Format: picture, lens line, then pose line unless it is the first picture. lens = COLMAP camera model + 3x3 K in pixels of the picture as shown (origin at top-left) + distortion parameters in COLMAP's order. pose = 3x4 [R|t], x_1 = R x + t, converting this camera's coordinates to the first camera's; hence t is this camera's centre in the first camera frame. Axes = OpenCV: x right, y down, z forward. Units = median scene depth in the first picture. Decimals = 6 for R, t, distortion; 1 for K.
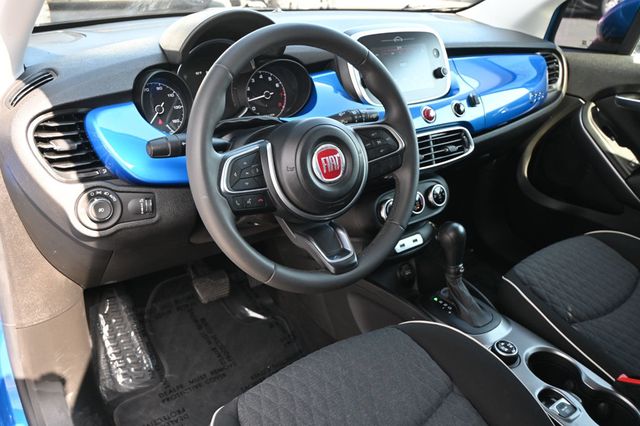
lens RADIAL K [[531.0, 0, 318.9], [0, 531.0, 213.3], [0, 0, 1]] dist [0.016066, 0.001618]
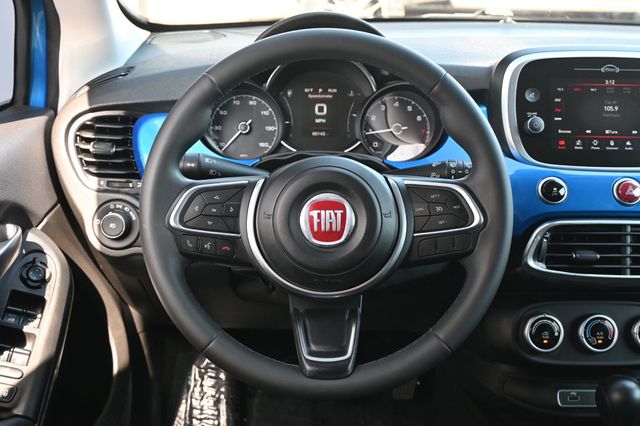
lens RADIAL K [[759.7, 0, 321.2], [0, 759.7, 208.2], [0, 0, 1]] dist [0.085342, 0.000000]
pose [[0.825888, 0.176035, -0.535650, 0.526161], [-0.240461, 0.969253, -0.052218, -0.050331], [0.509989, 0.171929, 0.842824, 0.114956]]
